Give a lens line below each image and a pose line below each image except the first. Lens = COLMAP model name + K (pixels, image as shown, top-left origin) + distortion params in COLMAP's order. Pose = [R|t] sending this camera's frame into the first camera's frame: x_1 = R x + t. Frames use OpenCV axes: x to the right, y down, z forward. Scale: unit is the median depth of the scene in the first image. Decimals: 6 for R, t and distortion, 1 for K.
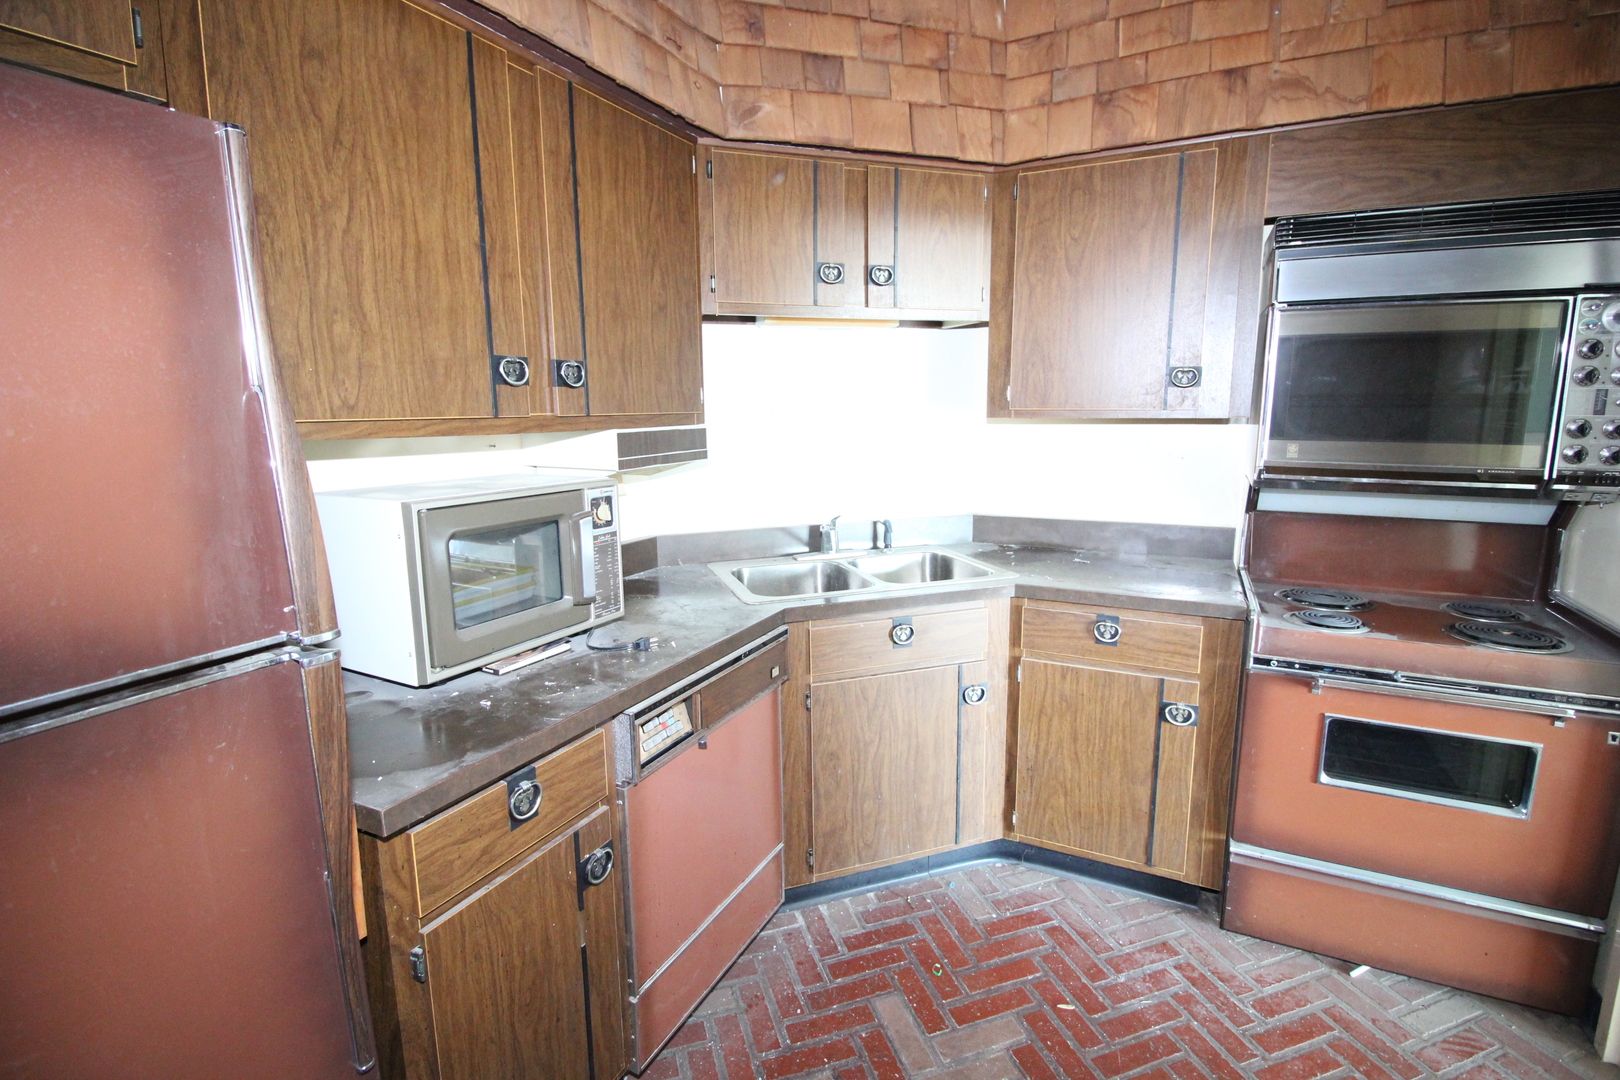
lens RADIAL K [[748.8, 0, 813.4], [0, 748.8, 516.4], [0, 0, 1]] dist [-0.028662, -0.001450]
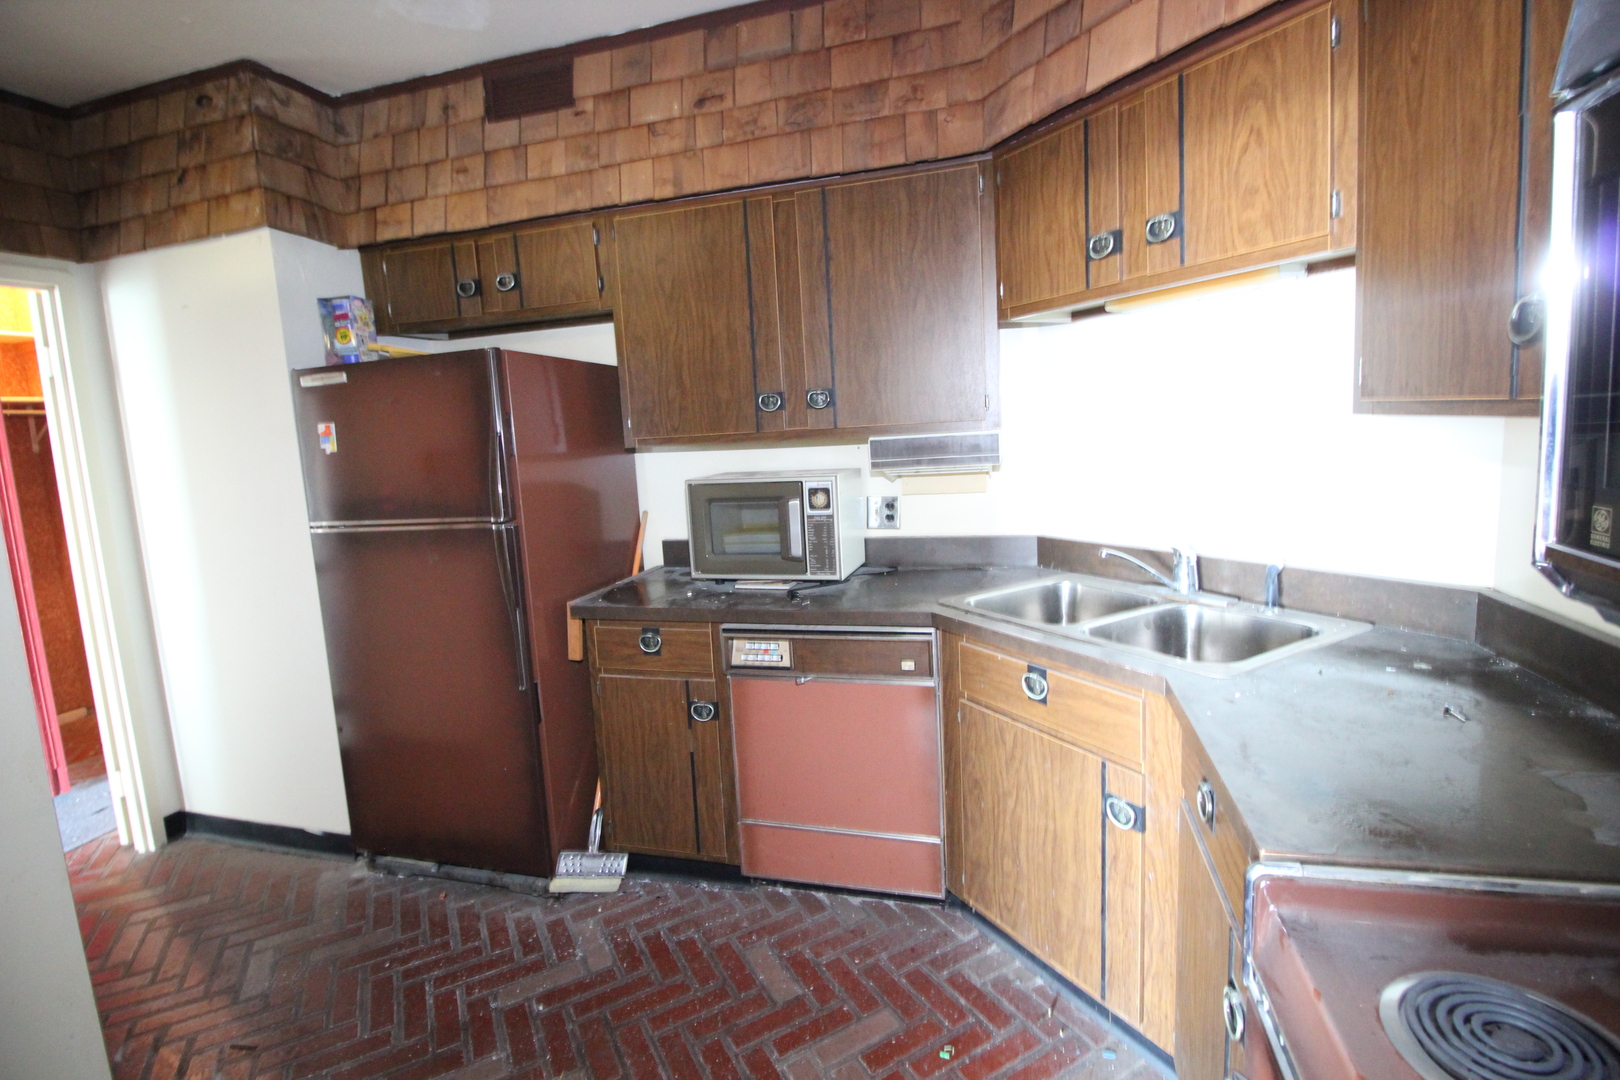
lens RADIAL K [[748.8, 0, 813.4], [0, 748.8, 516.4], [0, 0, 1]] dist [-0.028662, -0.001450]
pose [[0.189752, 0.115942, -0.974962, 1.037306], [-0.086905, 0.991089, 0.100946, -0.109922], [0.977978, 0.065574, 0.198138, 0.706007]]
